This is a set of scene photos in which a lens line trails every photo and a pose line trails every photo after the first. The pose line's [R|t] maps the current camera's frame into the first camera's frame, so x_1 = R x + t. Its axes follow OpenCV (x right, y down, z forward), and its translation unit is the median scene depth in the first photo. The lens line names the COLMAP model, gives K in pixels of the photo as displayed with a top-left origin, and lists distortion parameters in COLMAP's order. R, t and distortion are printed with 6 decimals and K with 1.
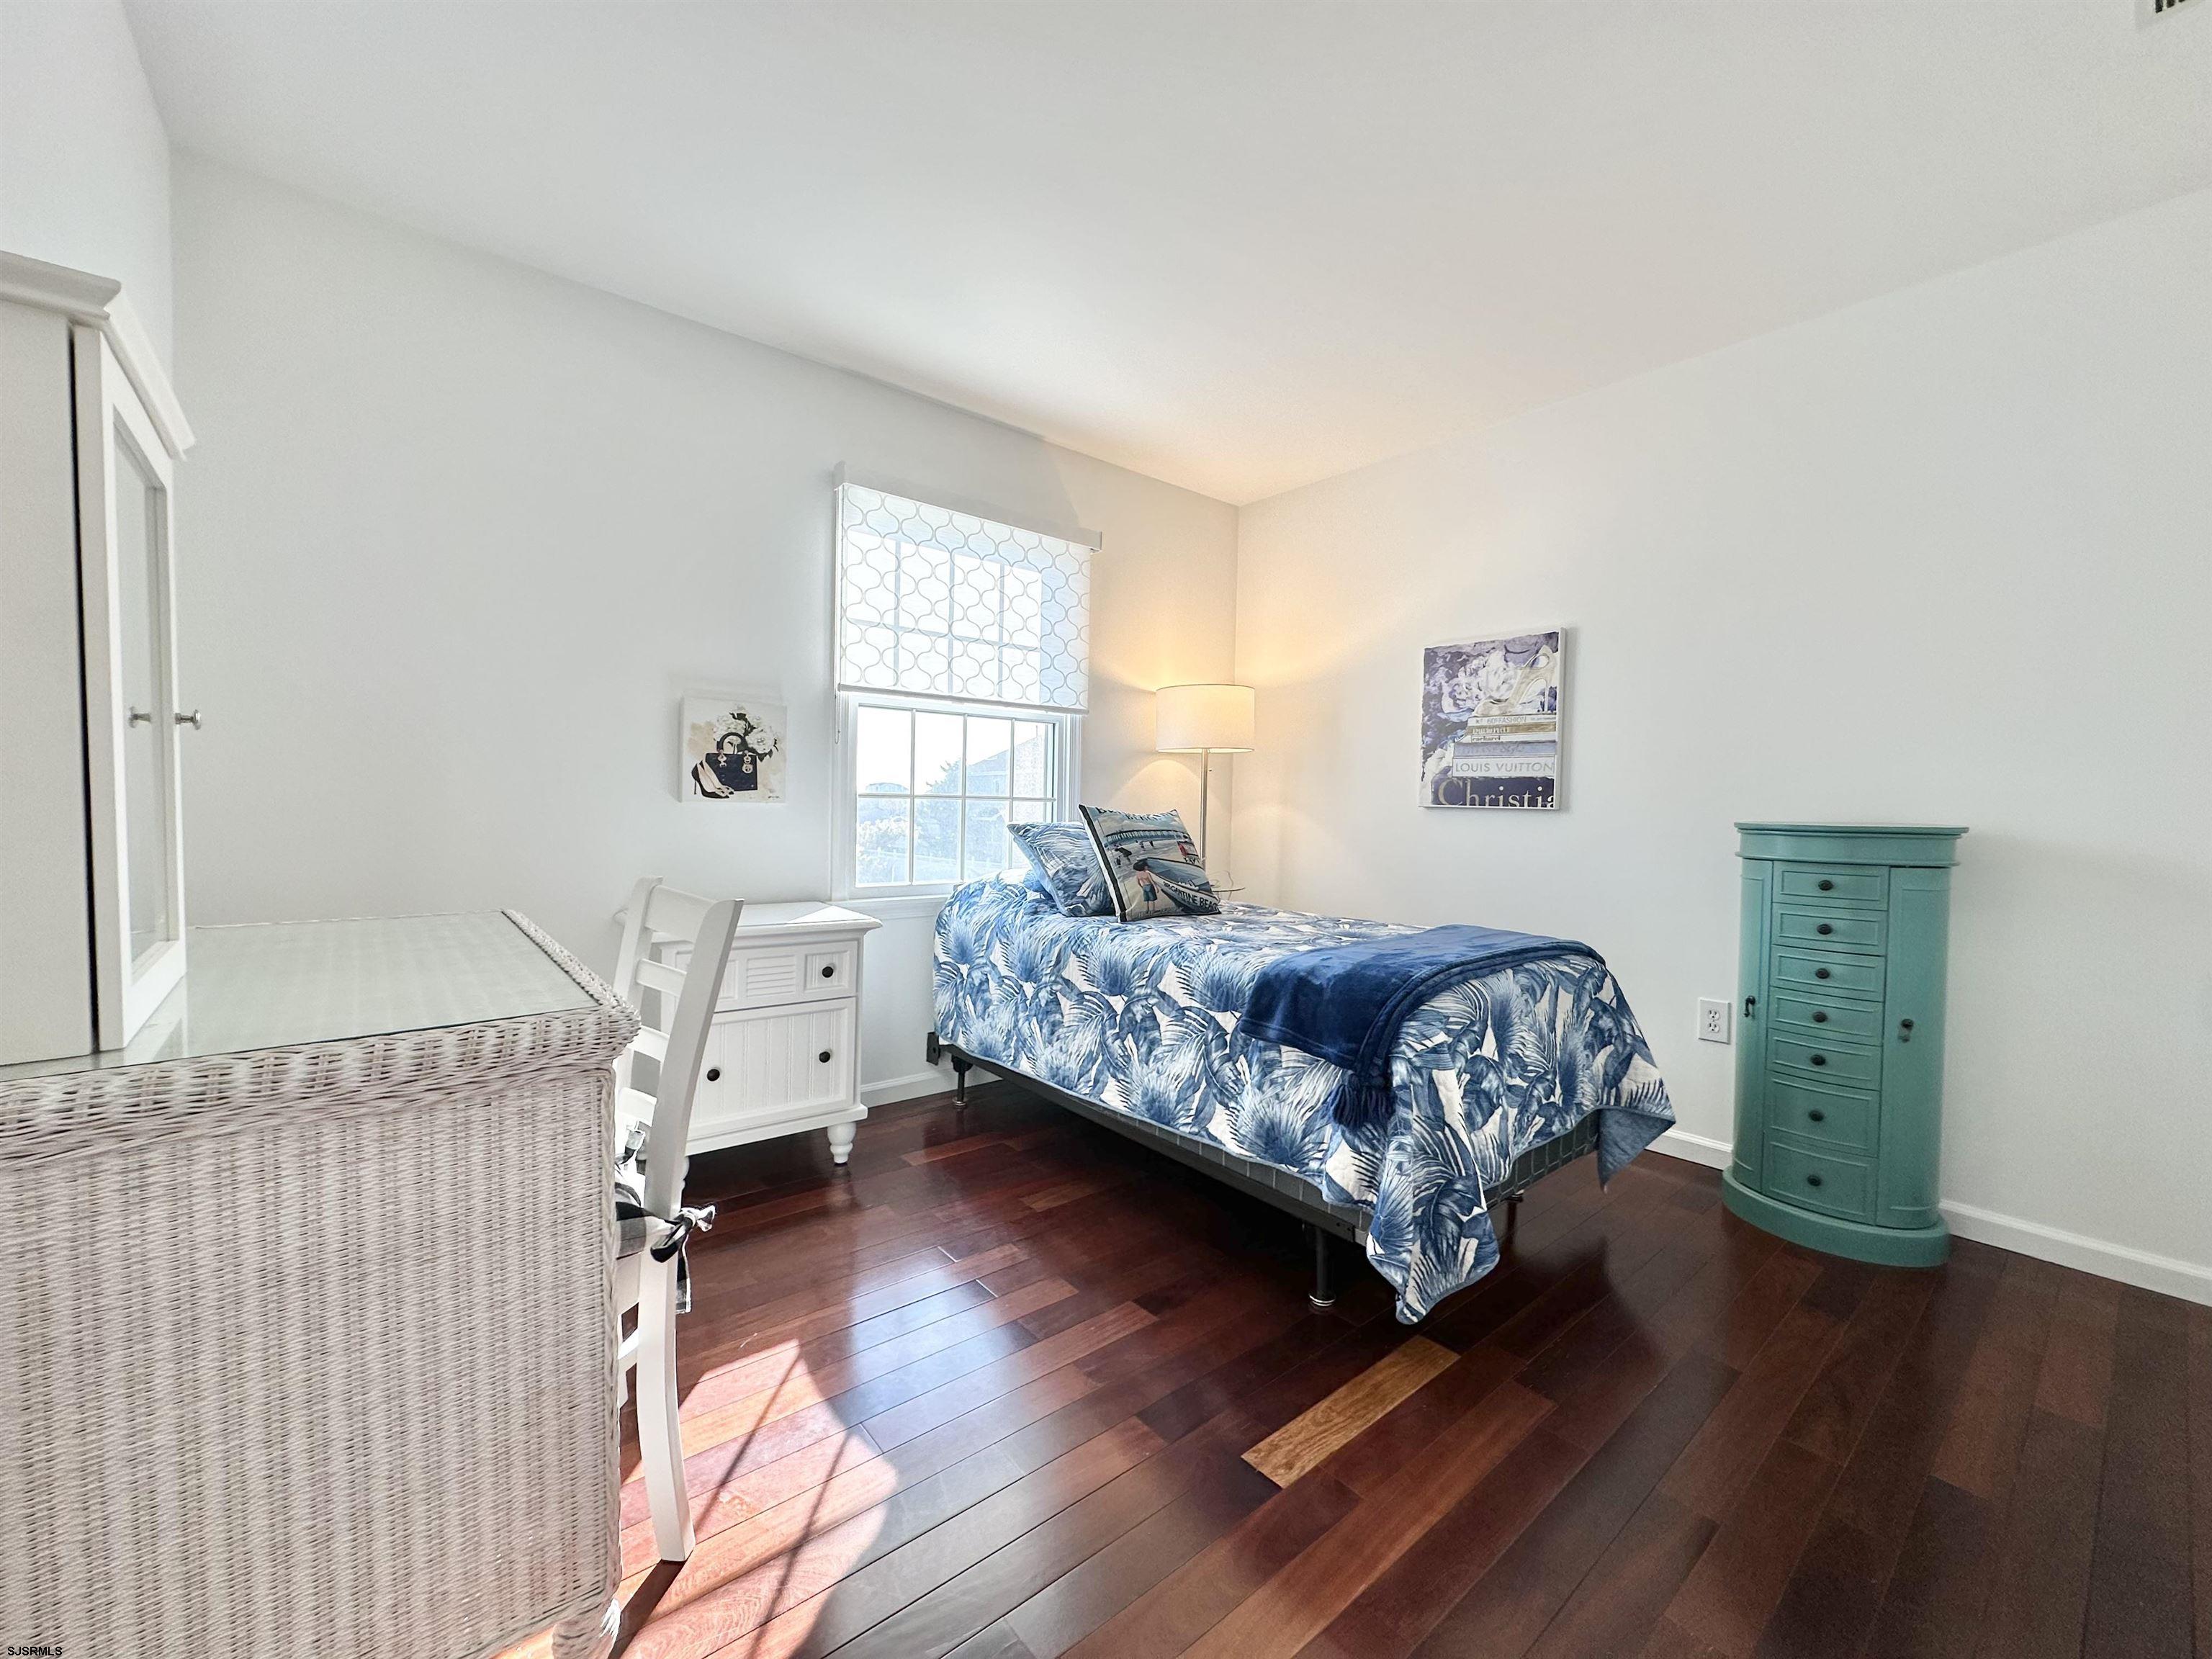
lens RADIAL K [[877.8, 0, 1110.6], [0, 877.8, 829.4], [0, 0, 1]] dist [-0.002546, -0.000172]
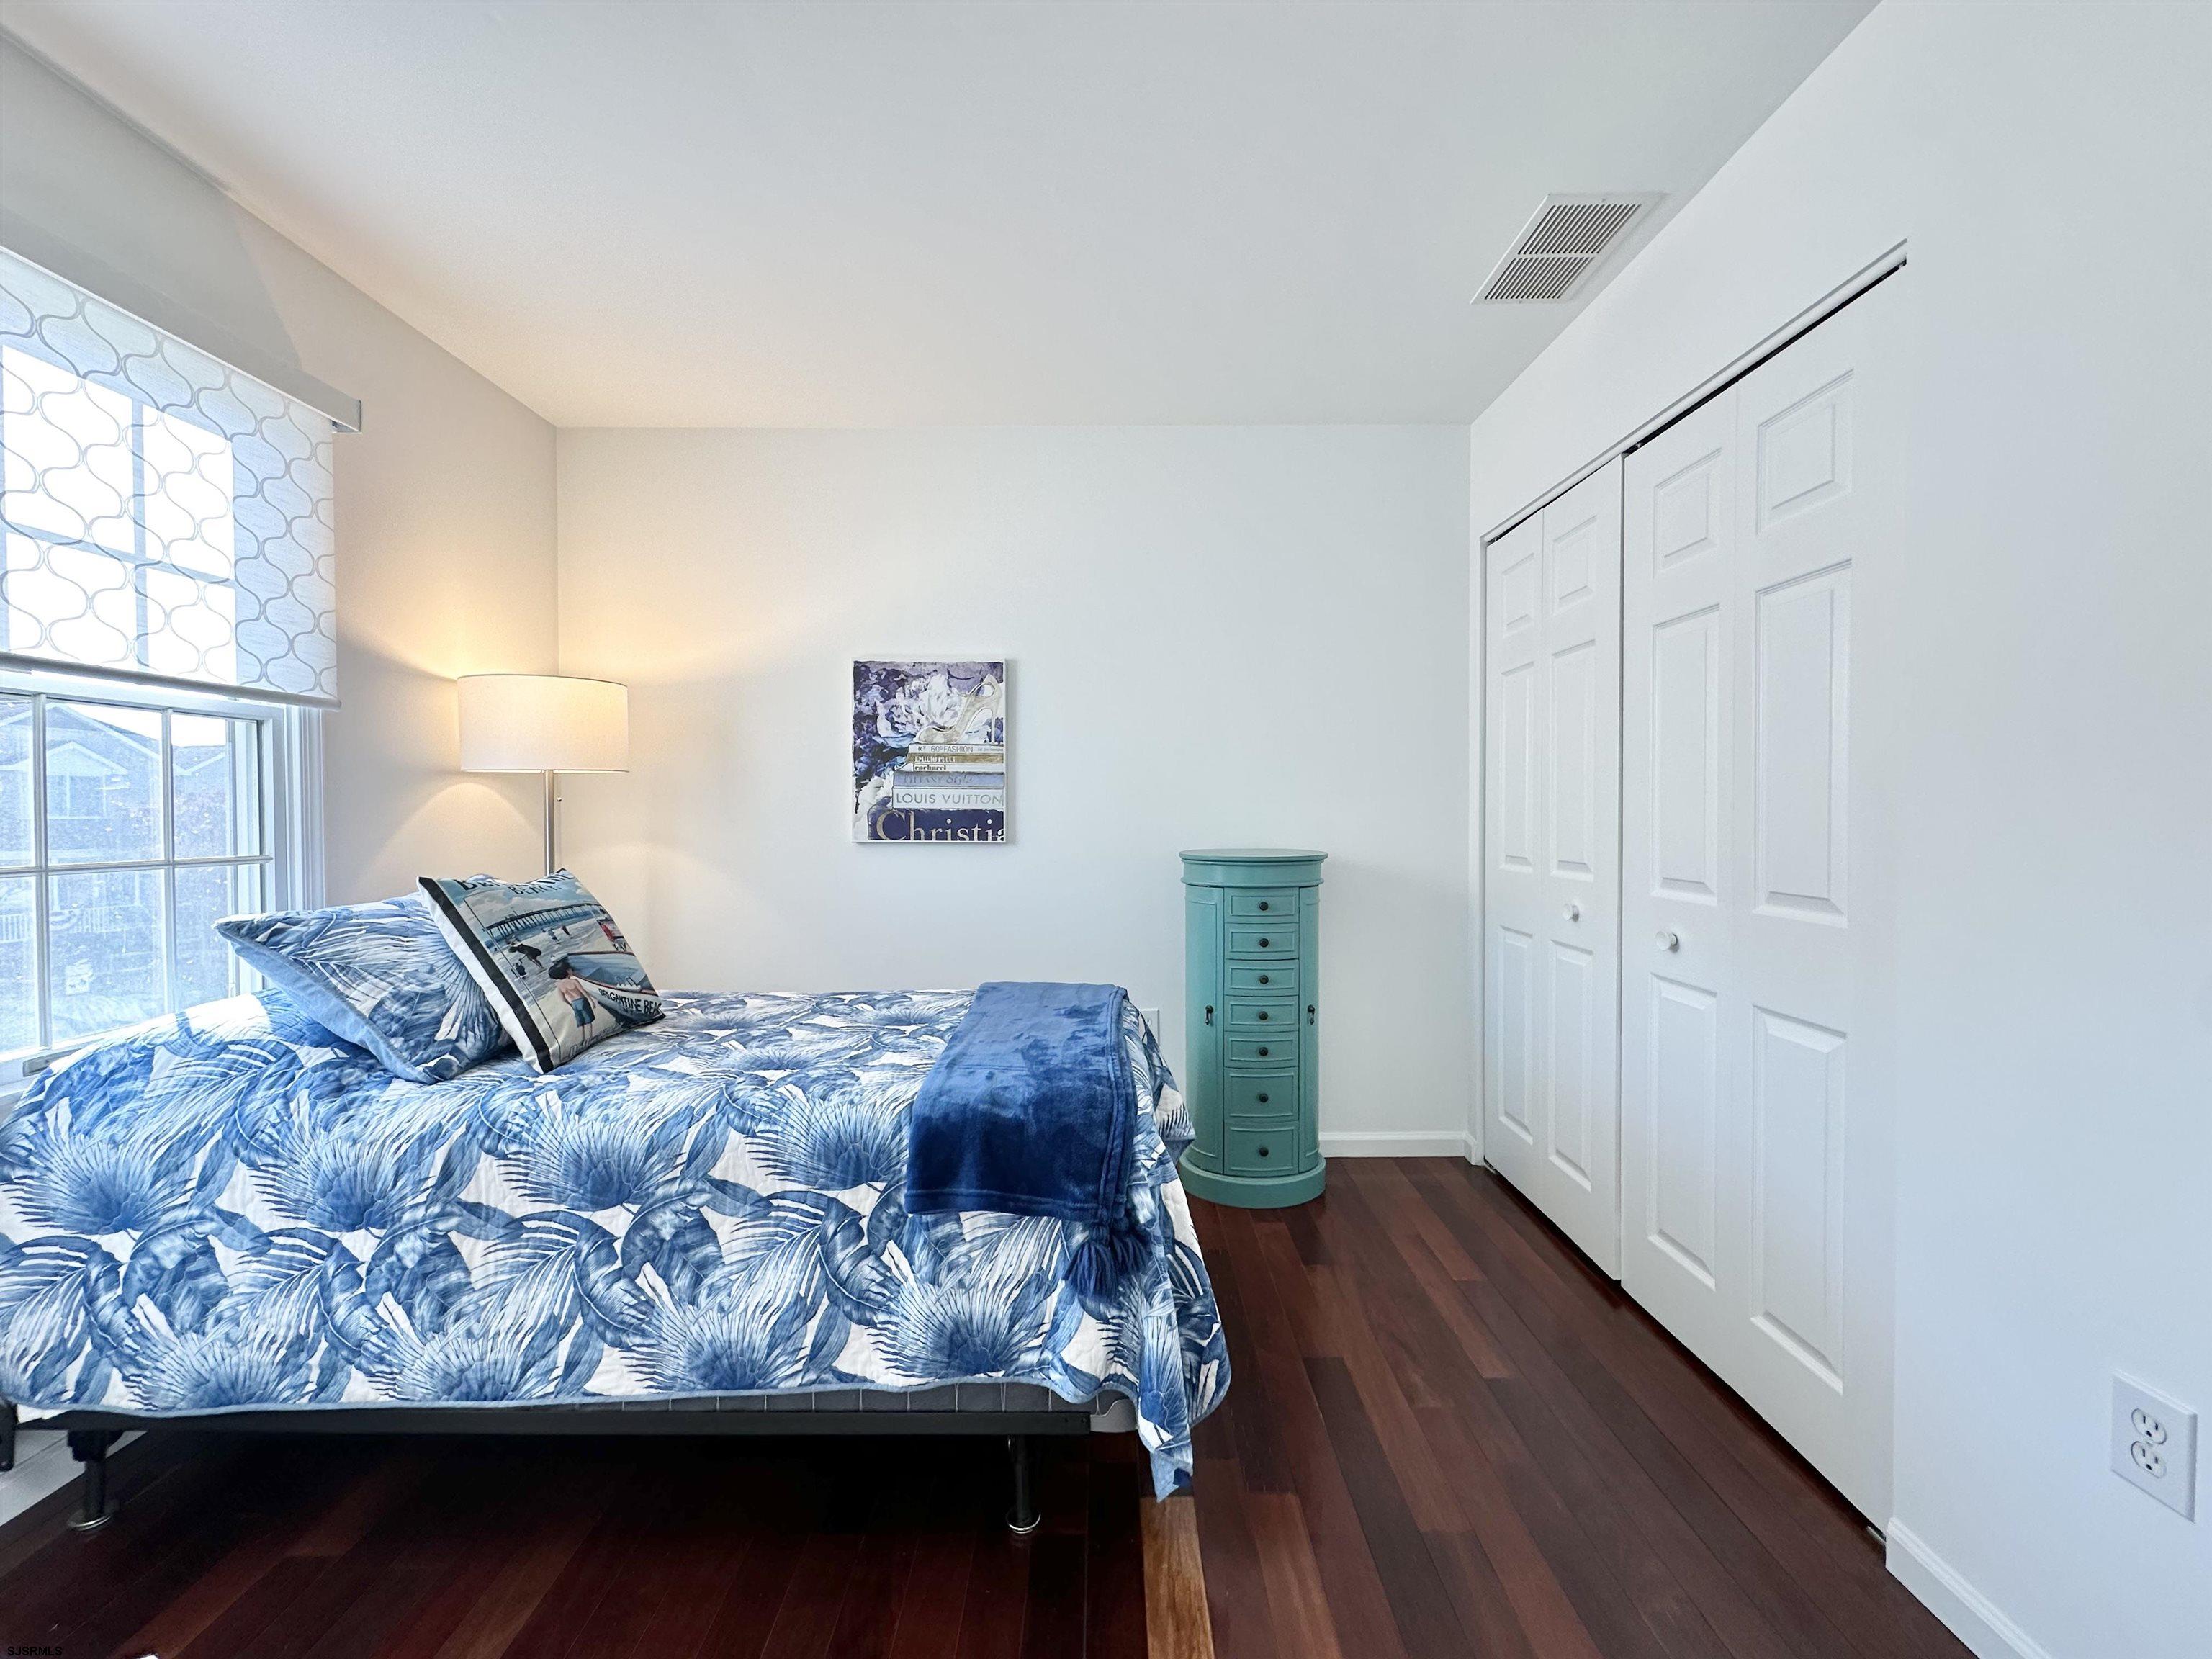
lens RADIAL K [[877.8, 0, 1107.8], [0, 877.8, 829.6], [0, 0, 1]] dist [-0.002546, -0.000172]
pose [[0.636719, -0.036263, 0.770243, -0.196403], [0.035176, 0.999220, 0.017965, -0.056148], [-0.770293, 0.015655, 0.637498, 0.310369]]
